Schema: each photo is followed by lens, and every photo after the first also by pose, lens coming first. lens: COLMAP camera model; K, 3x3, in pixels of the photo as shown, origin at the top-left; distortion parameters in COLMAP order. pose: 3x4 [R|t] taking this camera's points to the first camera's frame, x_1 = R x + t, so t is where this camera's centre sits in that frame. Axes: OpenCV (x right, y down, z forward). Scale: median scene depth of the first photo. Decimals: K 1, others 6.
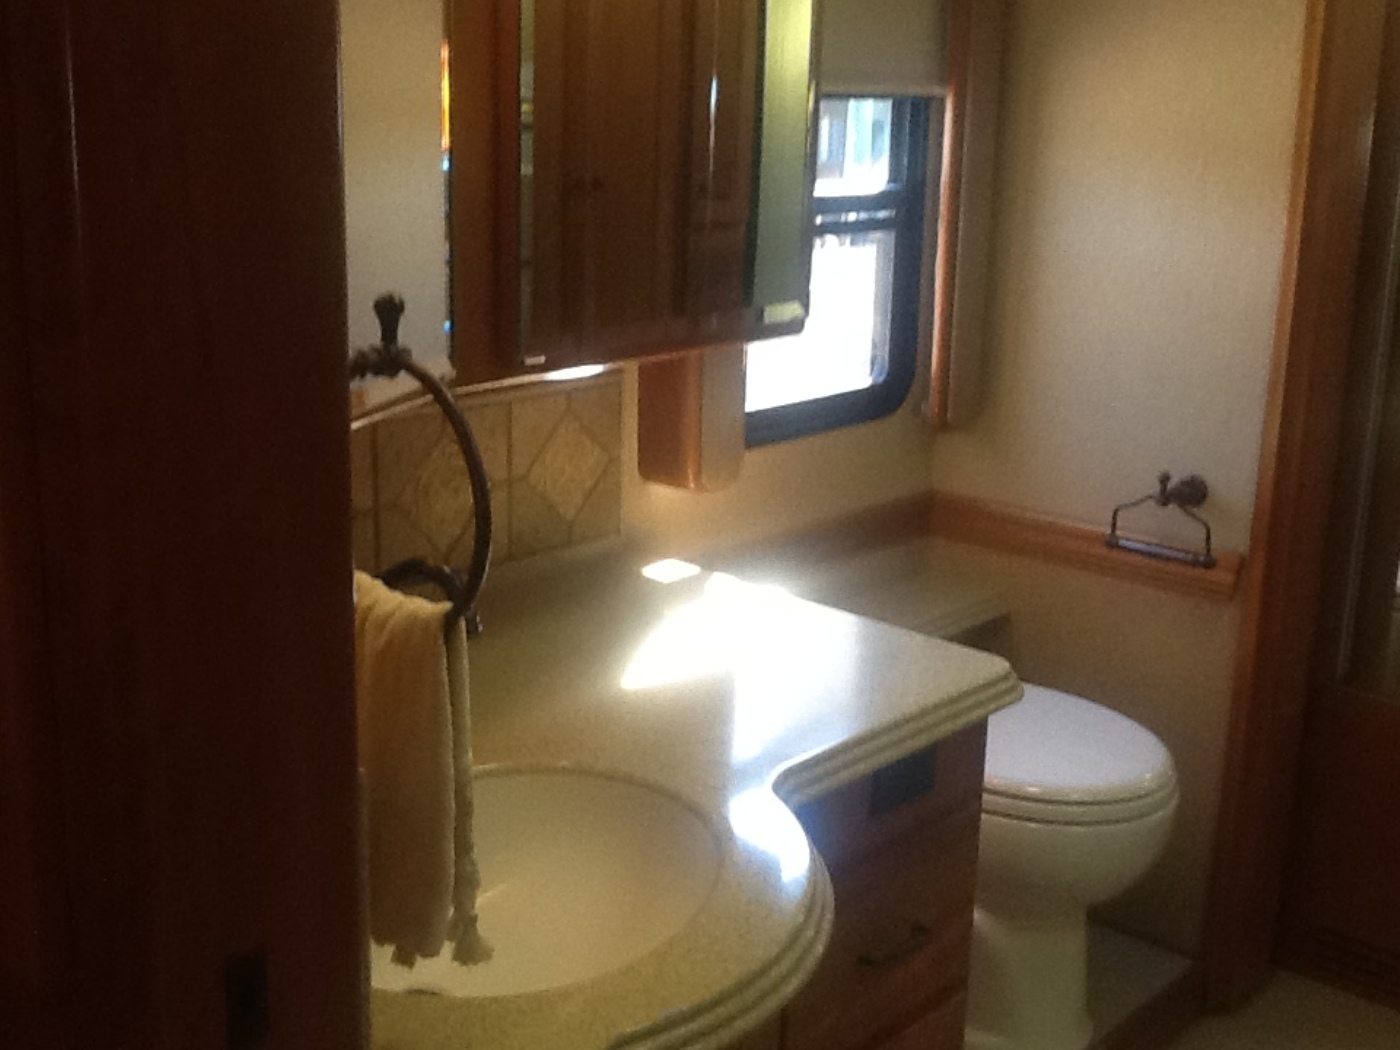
lens RADIAL K [[1722.3, 0, 700.0], [0, 1722.3, 525.0], [0, 0, 1]] dist [-0.016711, -0.016225]
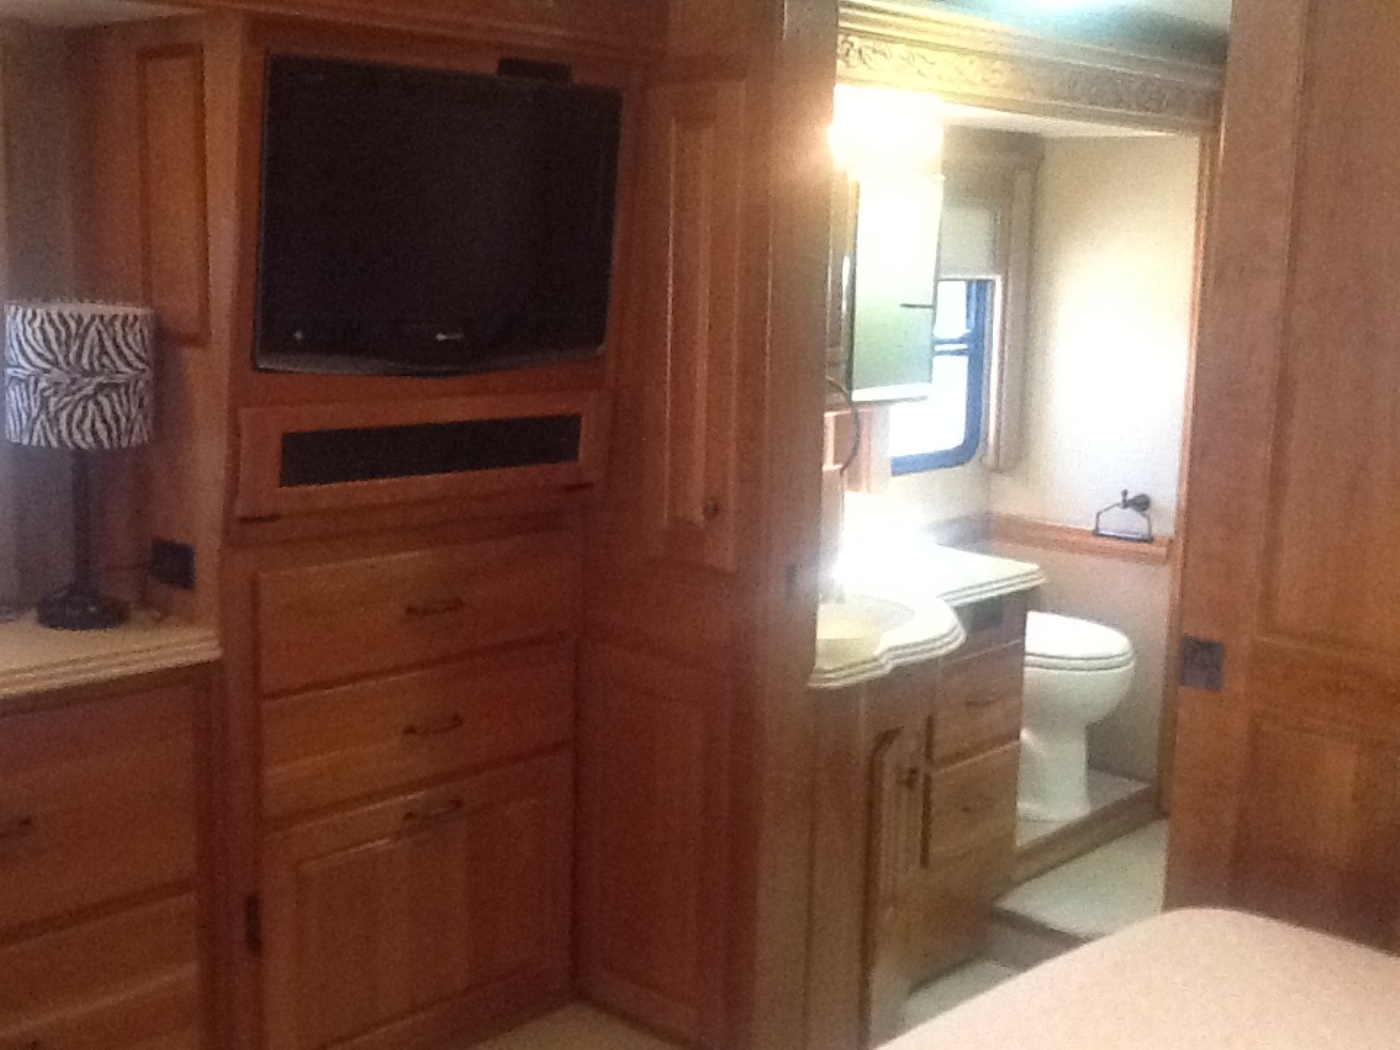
lens RADIAL K [[1808.0, 0, 735.6], [0, 1808.0, 526.3], [0, 0, 1]] dist [0.008223, 0.064721]
pose [[0.999894, -0.004819, 0.013707, -0.153080], [0.006016, 0.996046, -0.088634, 0.166602], [-0.013225, 0.088707, 0.995970, -0.830787]]
